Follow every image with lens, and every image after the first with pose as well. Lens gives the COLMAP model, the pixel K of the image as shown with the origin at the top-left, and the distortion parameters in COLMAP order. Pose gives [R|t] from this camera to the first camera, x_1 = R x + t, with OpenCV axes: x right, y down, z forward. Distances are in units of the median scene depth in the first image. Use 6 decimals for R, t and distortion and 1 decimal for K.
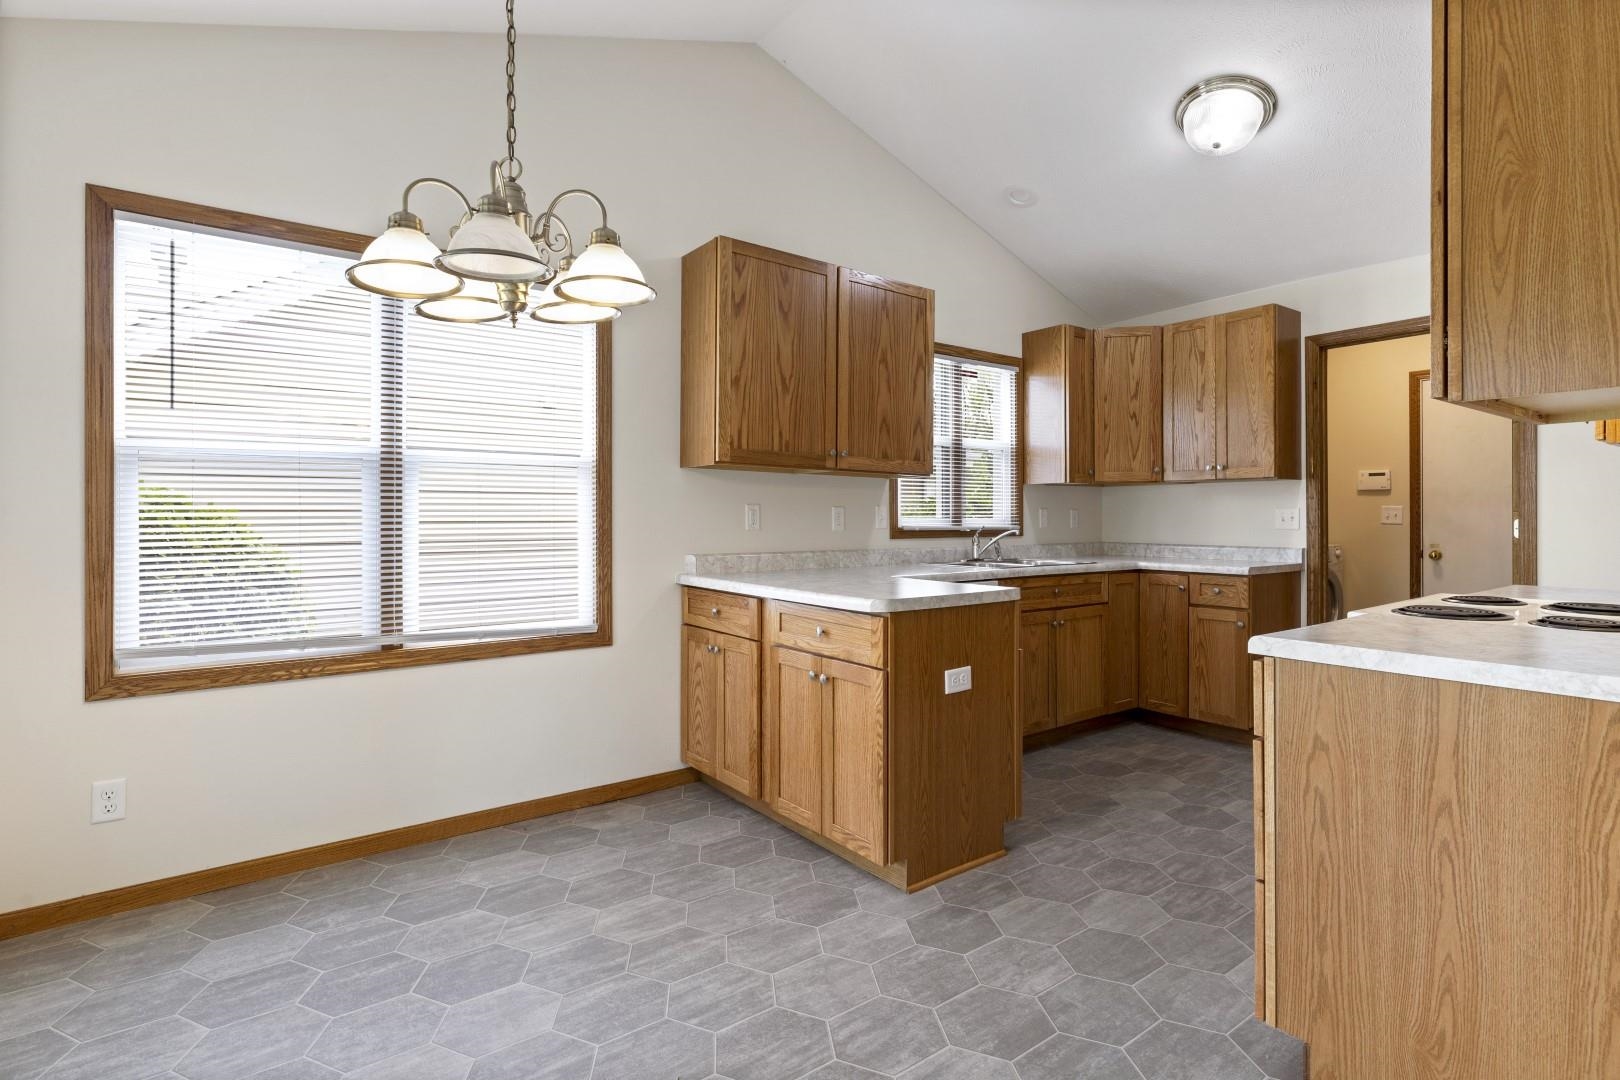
lens RADIAL K [[800.0, 0, 824.8], [0, 800.0, 515.9], [0, 0, 1]] dist [-0.008879, 0.000159]
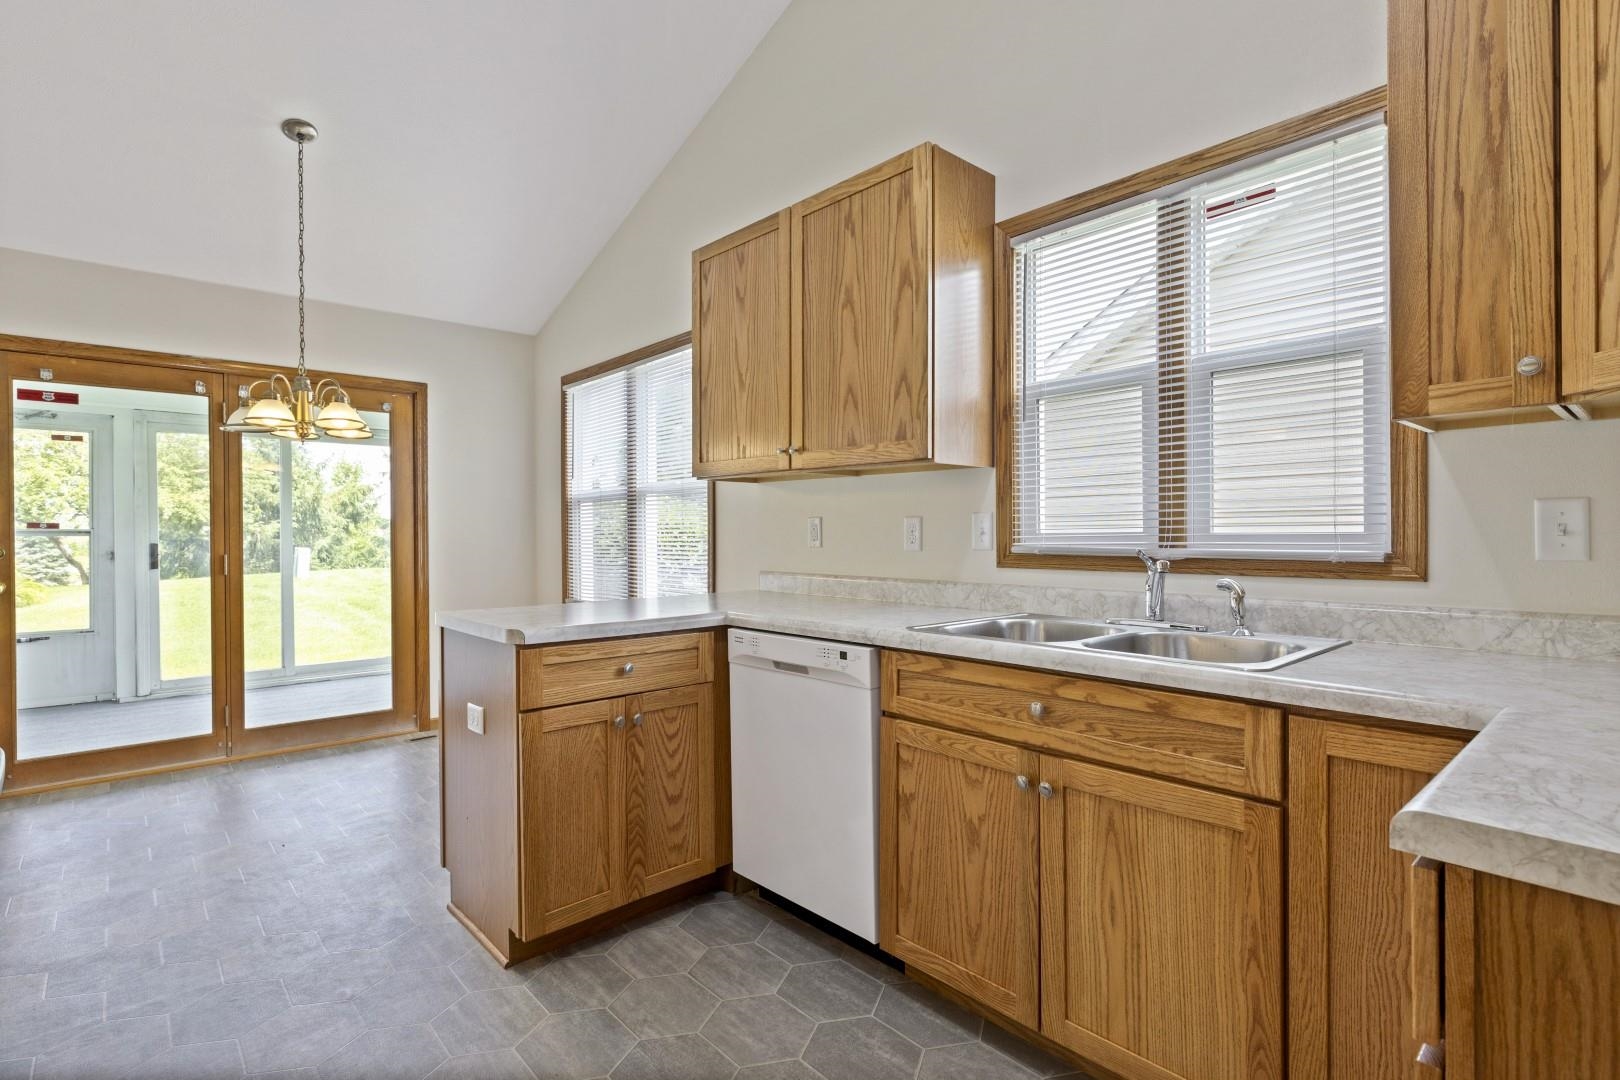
lens RADIAL K [[800.0, 0, 816.0], [0, 800.0, 542.3], [0, 0, 1]] dist [-0.008879, 0.000159]
pose [[0.065281, 0.011033, -0.997806, 0.942825], [0.009738, 0.999884, 0.011693, 0.002312], [0.997819, -0.010480, 0.065166, 1.162394]]
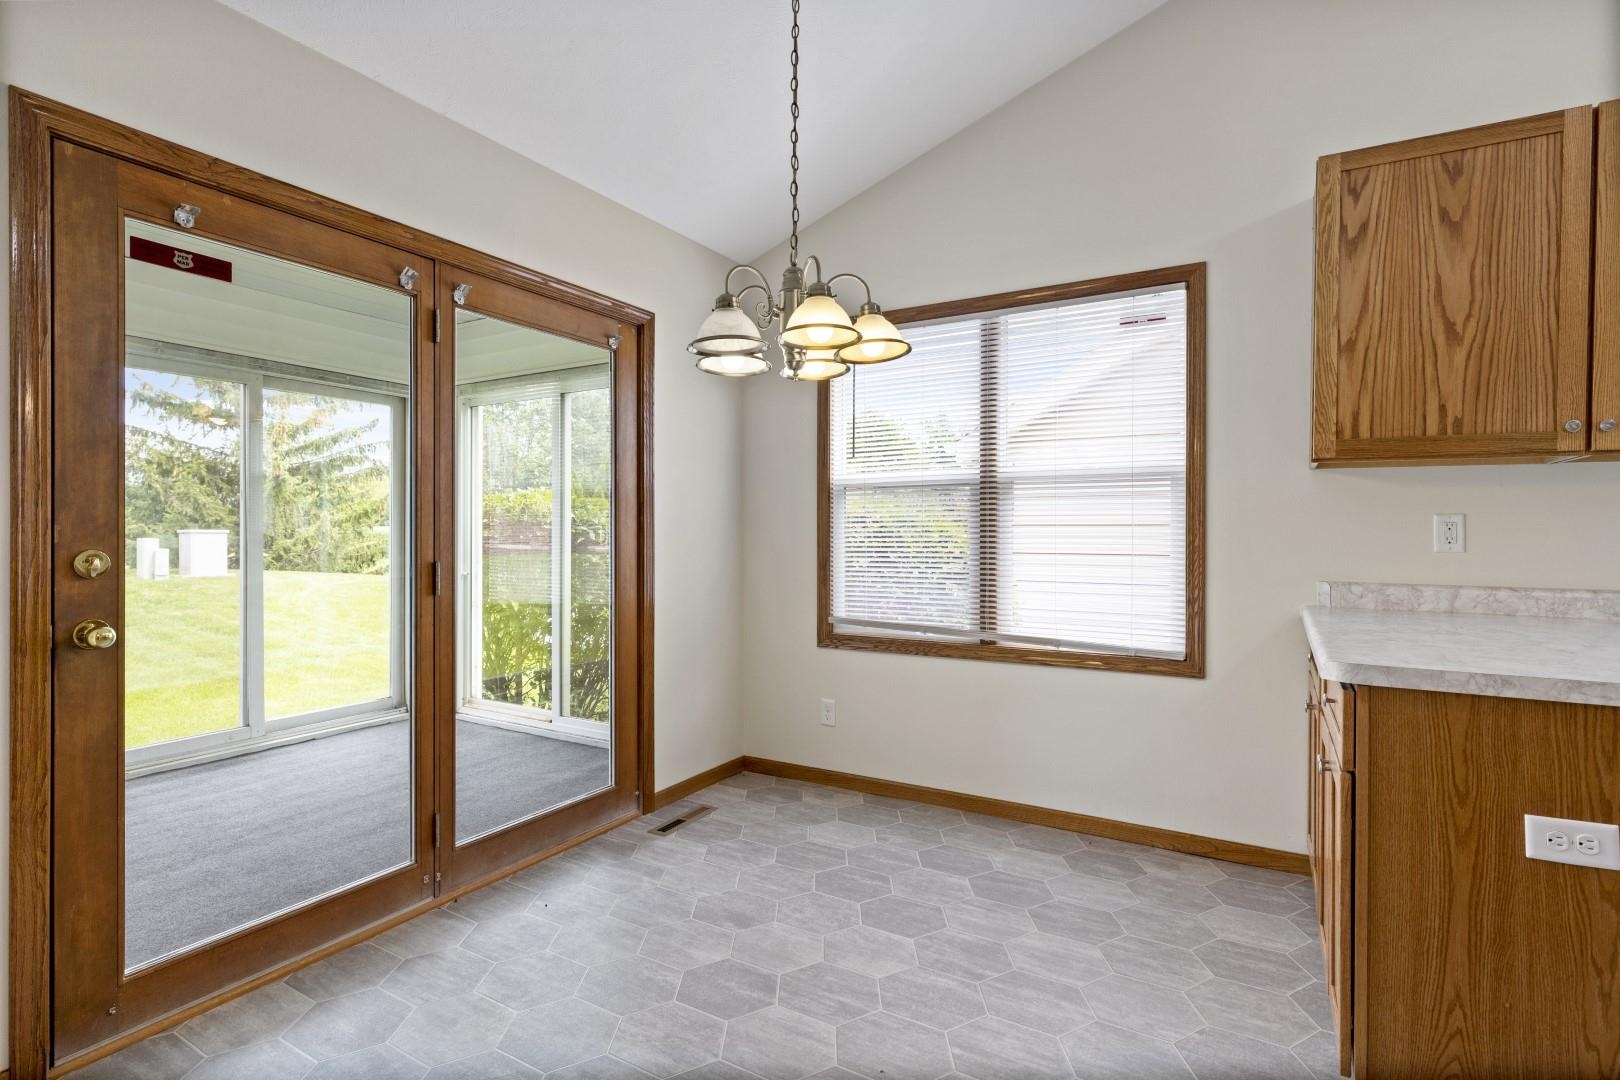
lens RADIAL K [[800.0, 0, 821.6], [0, 800.0, 537.8], [0, 0, 1]] dist [-0.008879, 0.000159]
pose [[0.362799, 0.010000, -0.931814, 0.425385], [0.001546, 0.999935, 0.011333, -0.003772], [0.931866, -0.005553, 0.362760, 0.313477]]
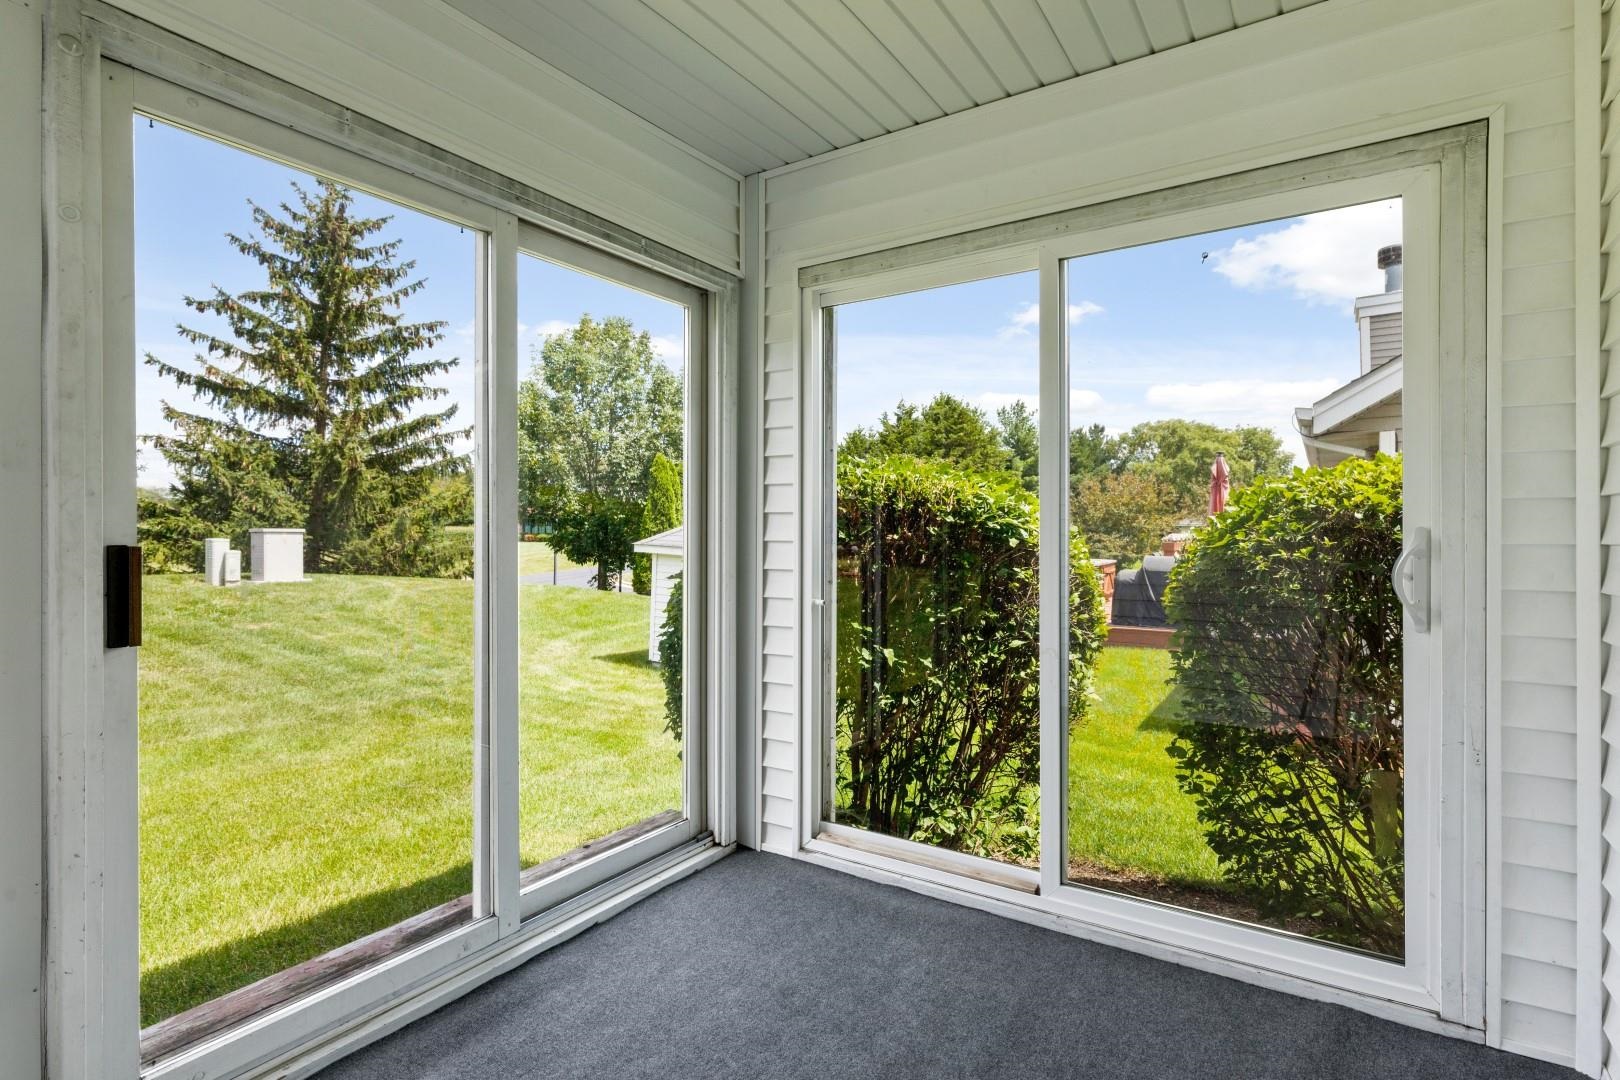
lens RADIAL K [[800.0, 0, 798.7], [0, 800.0, 534.3], [0, 0, 1]] dist [-0.008879, 0.000159]
pose [[0.308763, 0.006674, -0.951116, 0.354382], [0.003419, 0.999961, 0.008127, -0.003374], [0.951133, -0.005761, 0.308728, 0.283089]]
